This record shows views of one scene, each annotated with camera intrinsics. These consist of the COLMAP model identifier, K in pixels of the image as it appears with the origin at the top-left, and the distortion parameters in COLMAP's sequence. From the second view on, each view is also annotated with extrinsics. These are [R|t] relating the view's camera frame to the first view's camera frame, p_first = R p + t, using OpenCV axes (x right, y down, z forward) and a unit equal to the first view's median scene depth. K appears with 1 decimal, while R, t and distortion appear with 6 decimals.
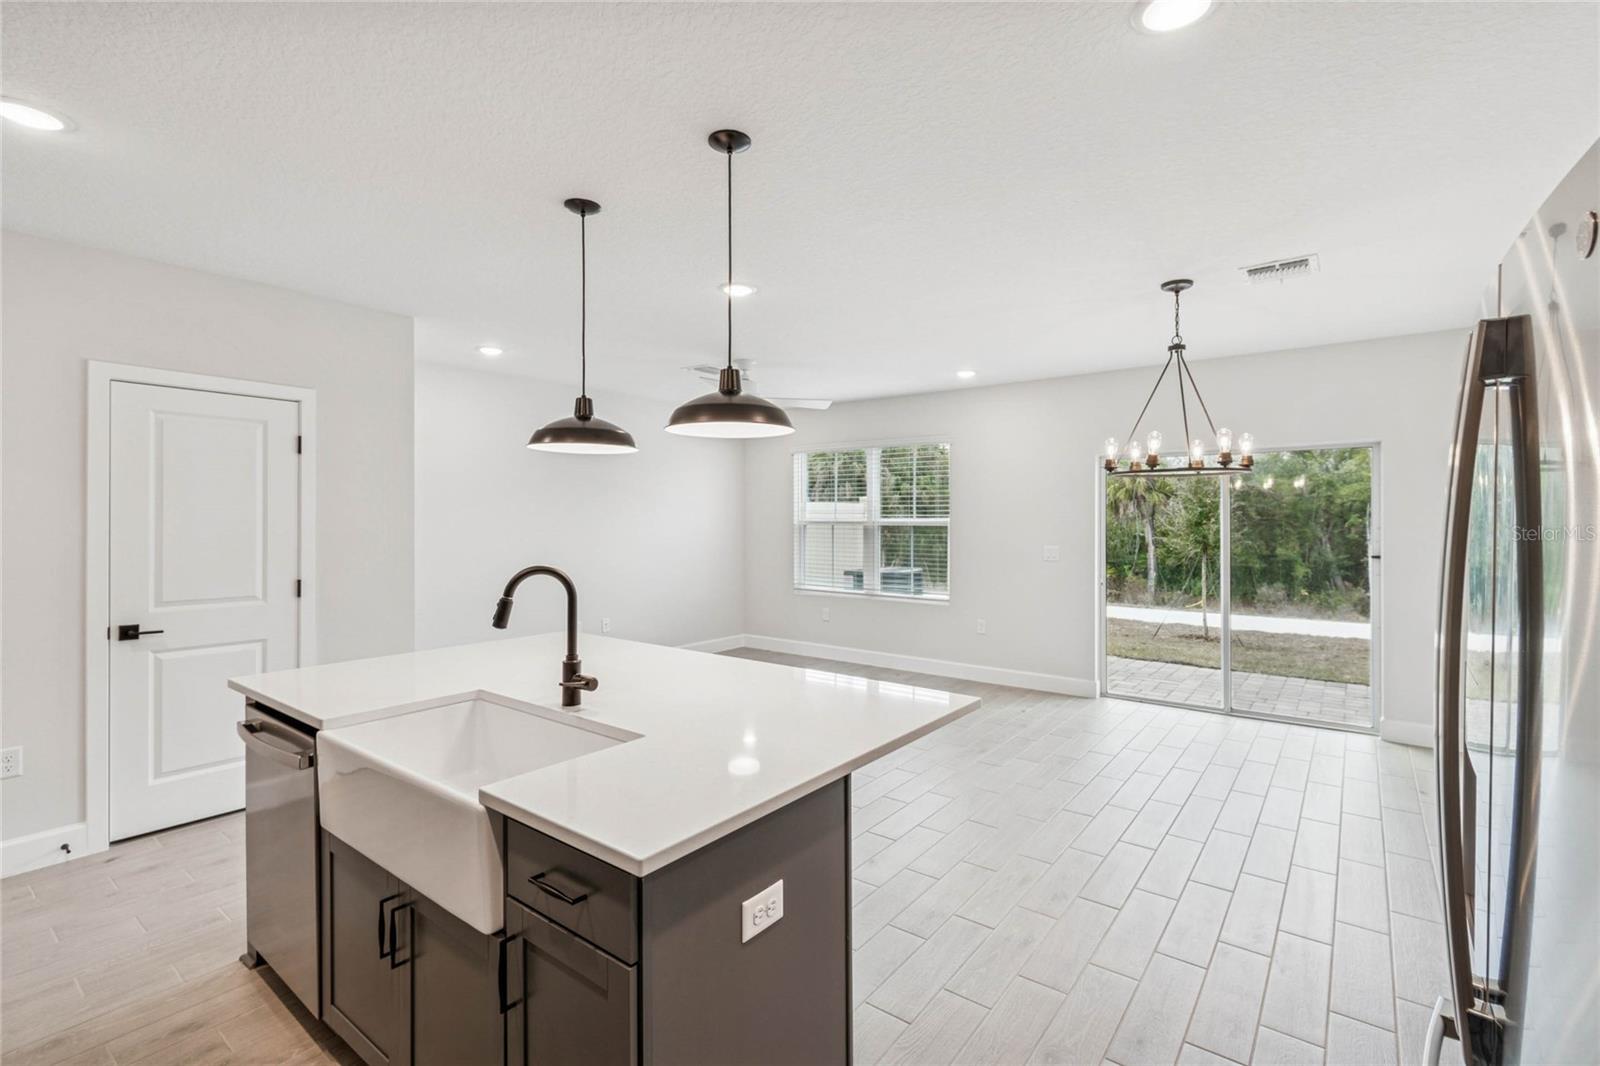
lens RADIAL K [[704.7, 0, 807.7], [0, 704.7, 524.0], [0, 0, 1]] dist [0.002263, -0.001994]
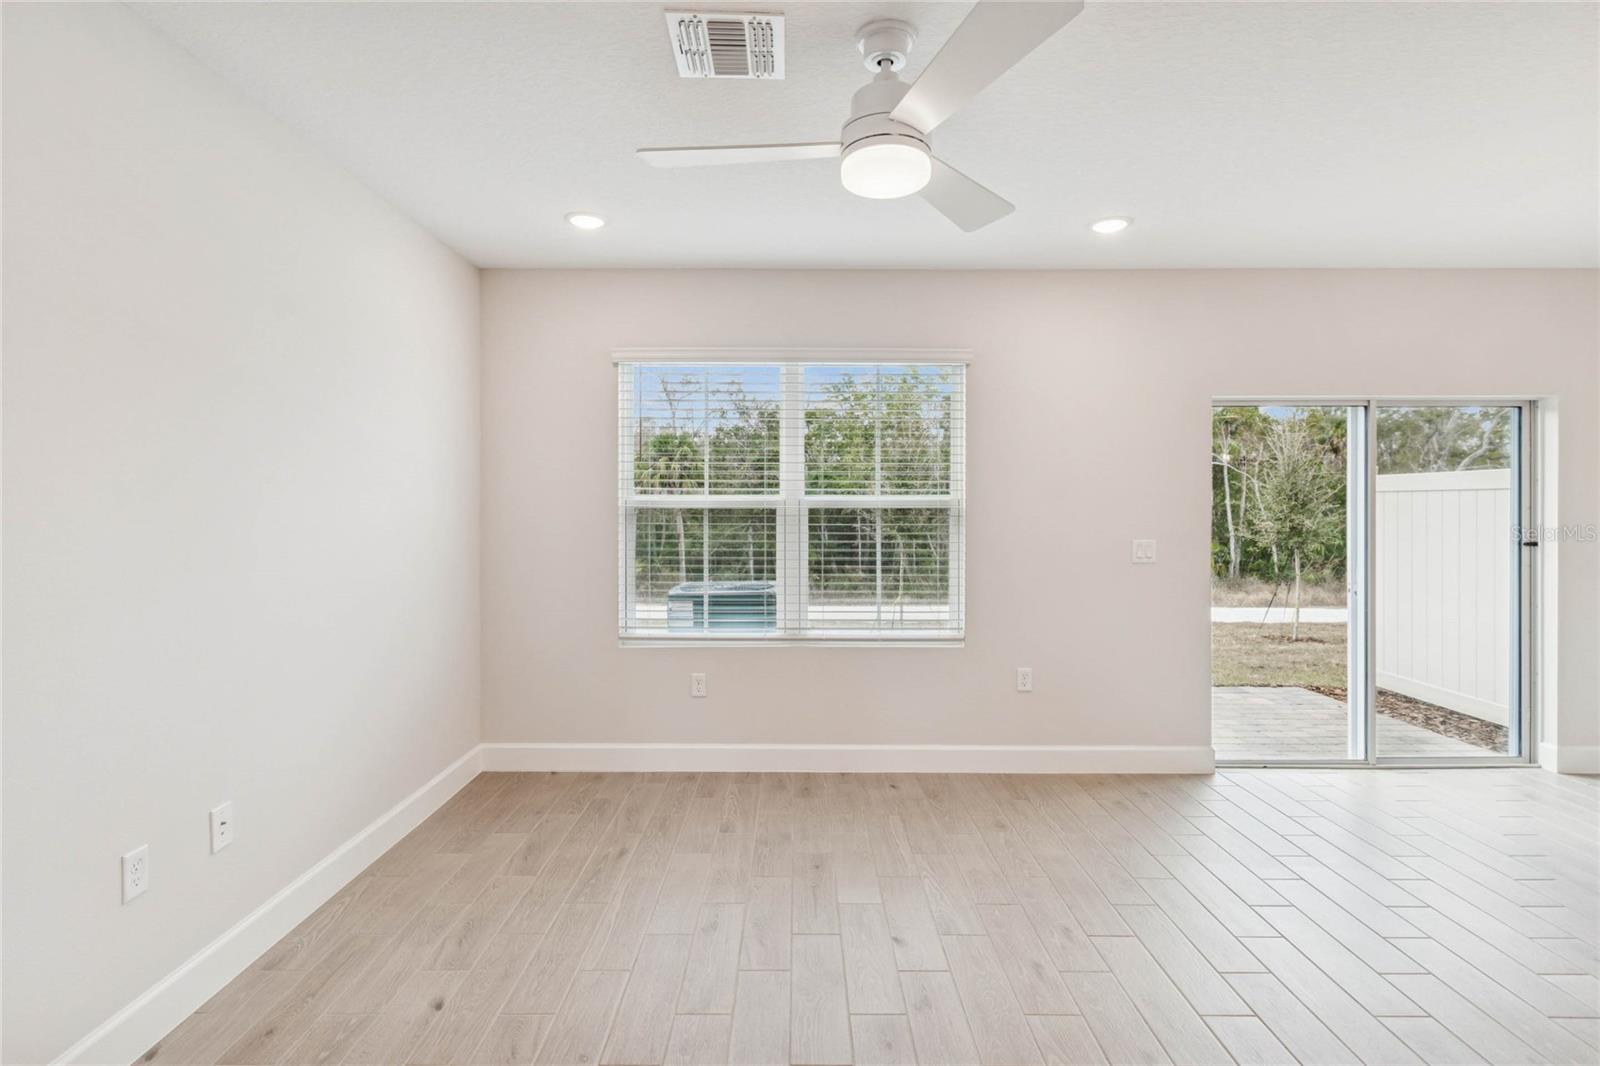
lens RADIAL K [[800.9, 0, 795.6], [0, 800.9, 508.7], [0, 0, 1]] dist [0.008542, -0.007578]
pose [[0.797586, -0.001449, 0.603204, -0.267075], [0.004067, 0.999987, -0.002974, 0.004050], [-0.603192, 0.004825, 0.797582, 0.502385]]
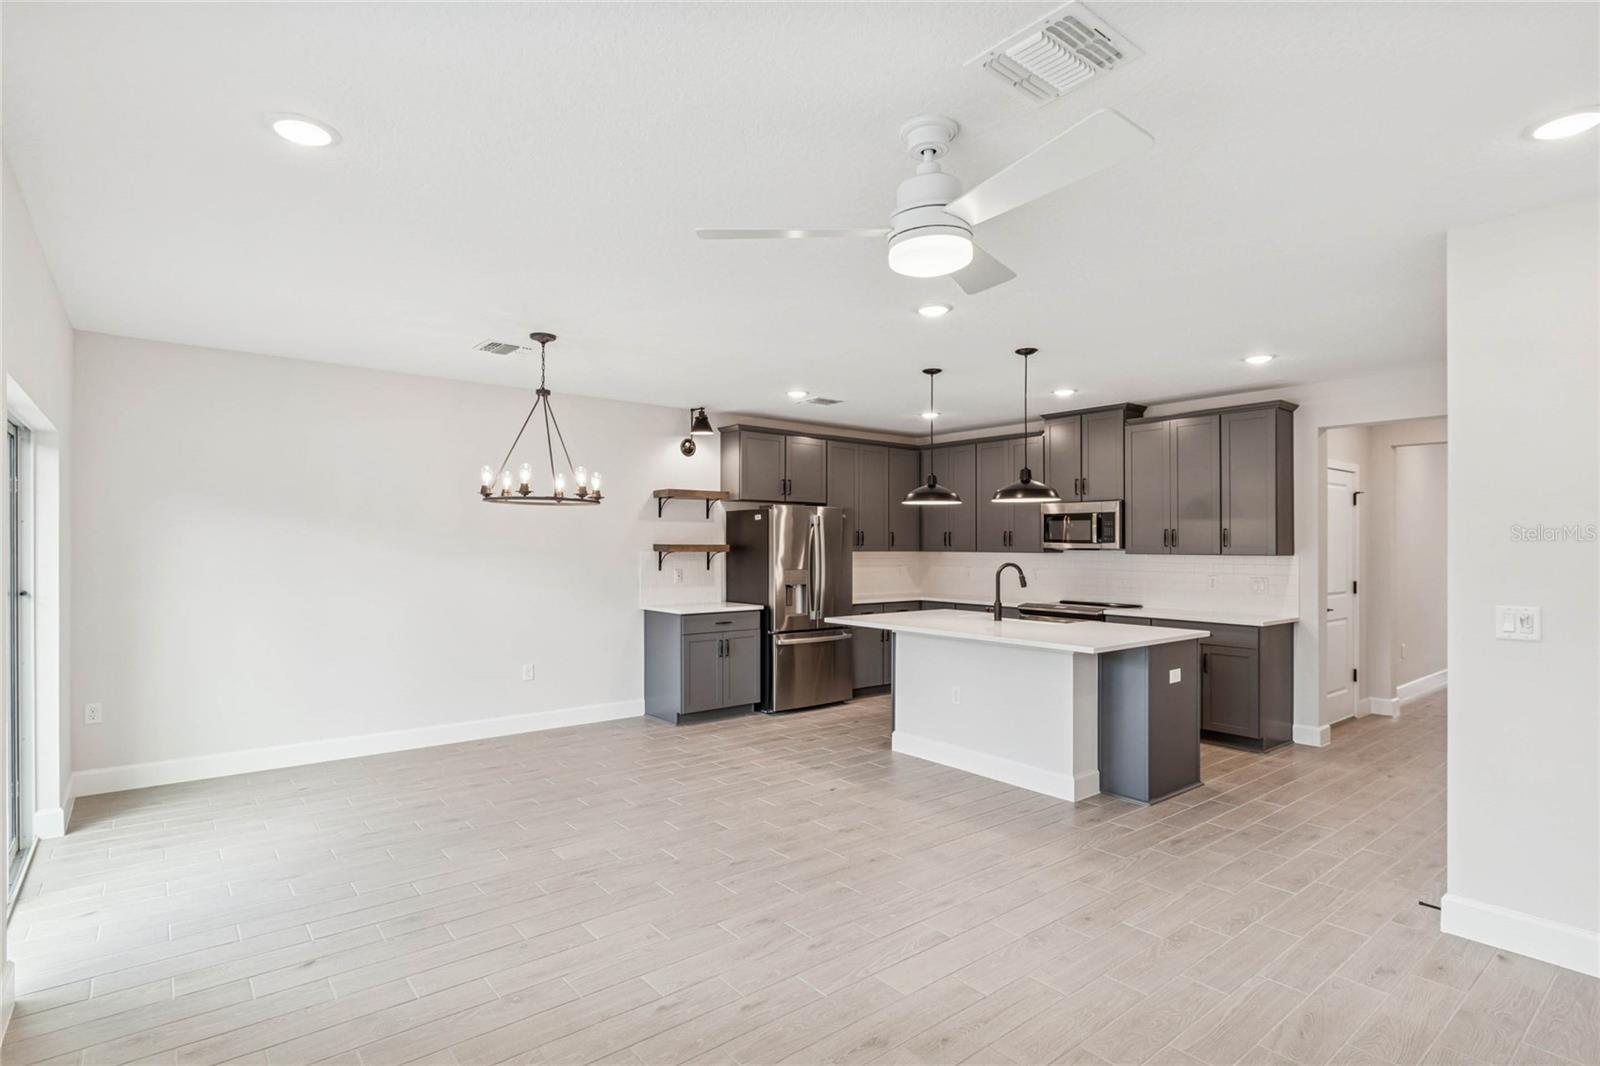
lens RADIAL K [[800.9, 0, 784.4], [0, 800.9, 540.9], [0, 0, 1]] dist [0.008542, -0.007578]
pose [[-0.968068, -0.002998, 0.250670, -0.087928], [-0.002513, 0.999994, 0.002252, -0.005884], [-0.250676, 0.001550, -0.968070, 1.030857]]
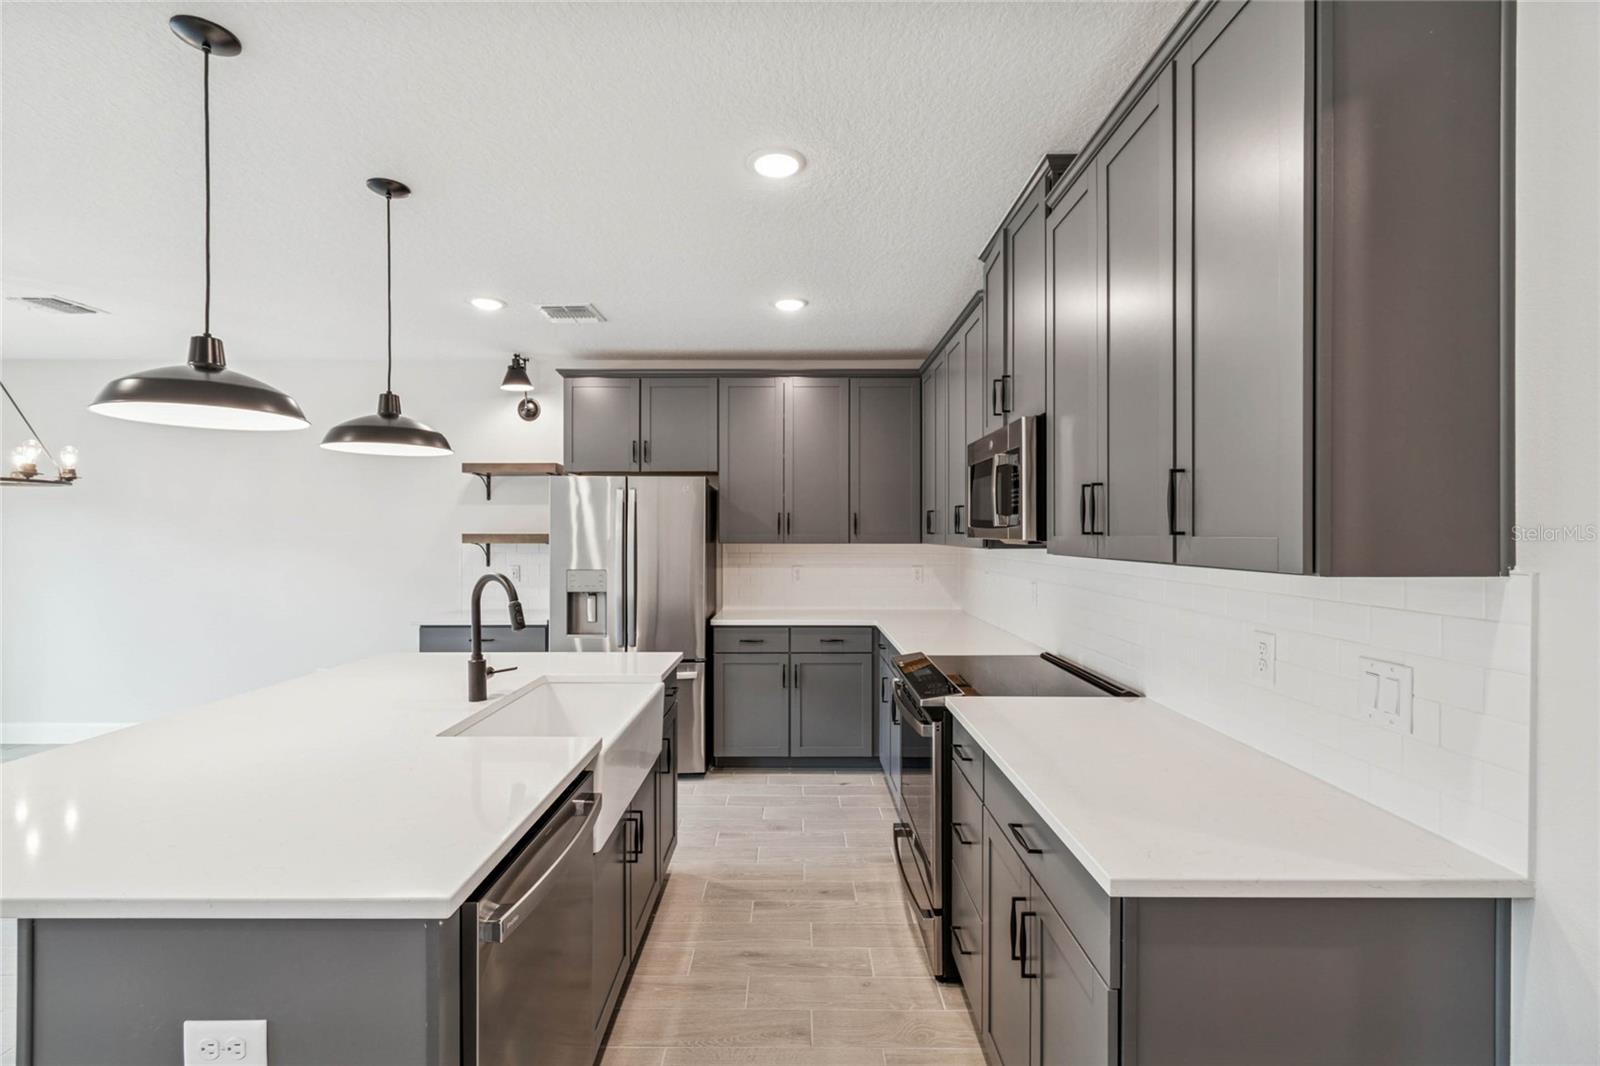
lens RADIAL K [[704.7, 0, 801.7], [0, 704.7, 535.9], [0, 0, 1]] dist [0.002263, -0.001994]
pose [[-0.603193, -0.003239, 0.797589, -0.409580], [0.006002, 0.999945, 0.008600, -0.001408], [-0.797573, 0.009975, -0.603141, 0.331145]]
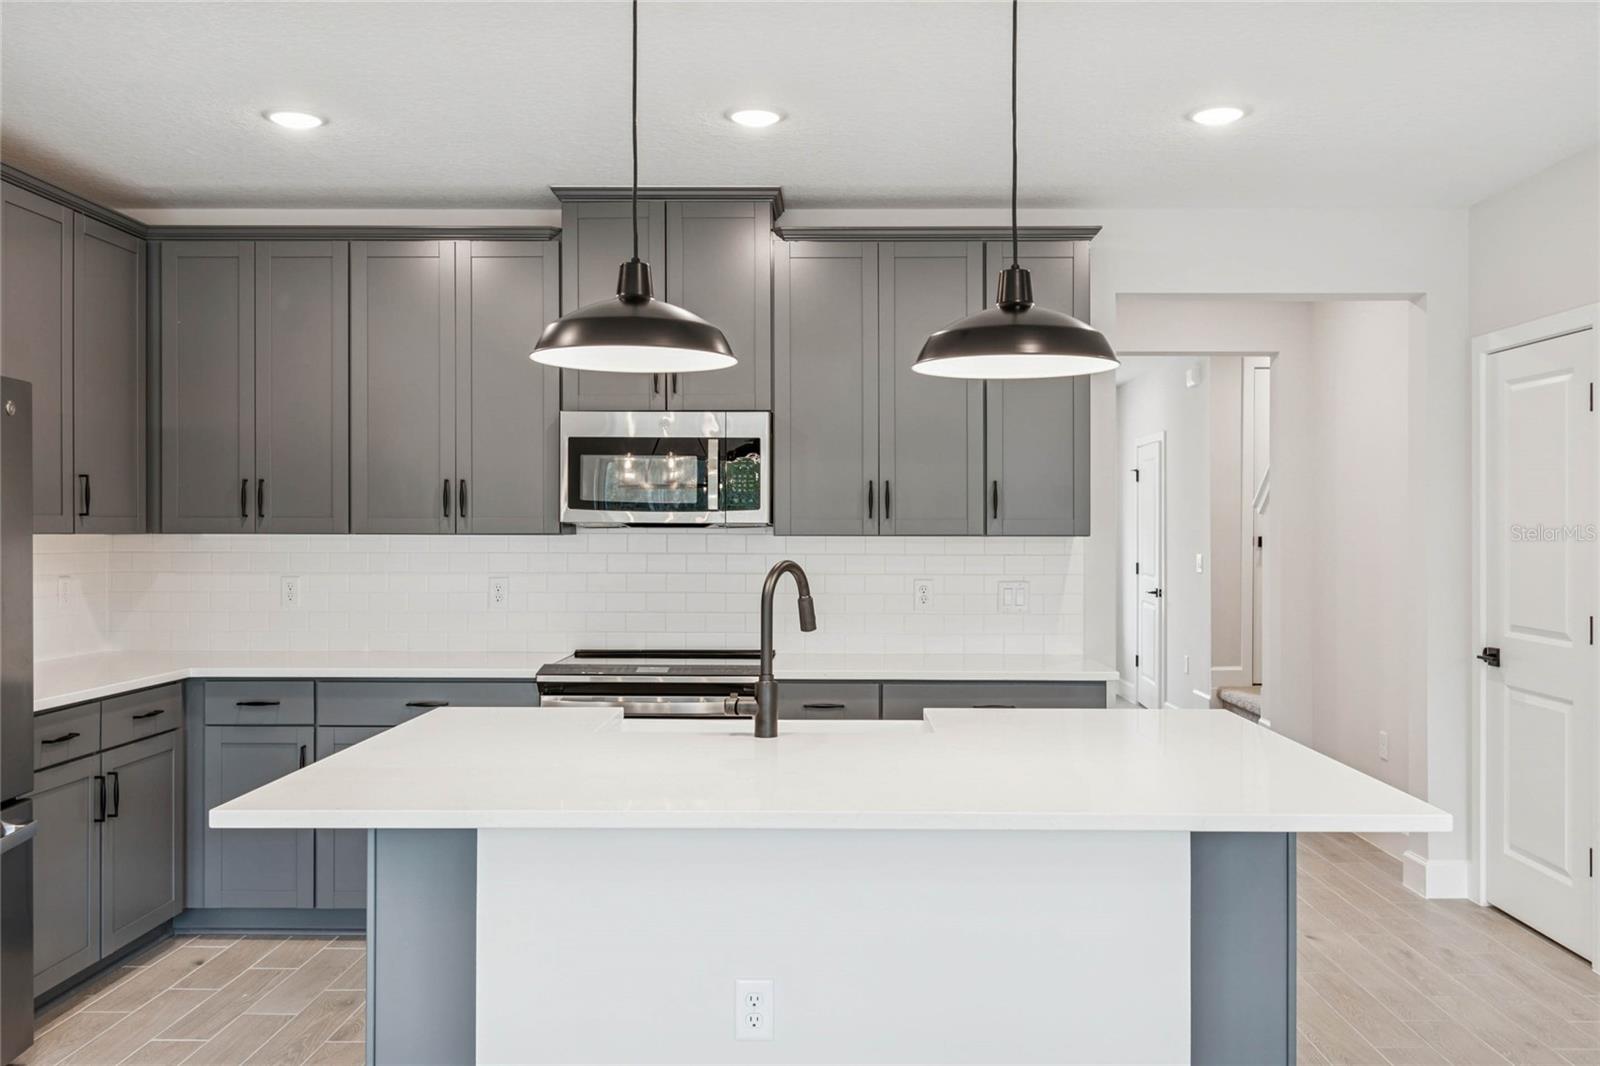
lens RADIAL K [[1340.5, 0, 812.6], [0, 1340.5, 534.9], [0, 0, 1]] dist [0.021669, -0.001726]
pose [[-0.807931, 0.000068, -0.589277, 0.137267], [-0.006488, 0.999938, 0.009011, 0.003495], [0.589241, 0.011103, -0.807881, 0.604718]]
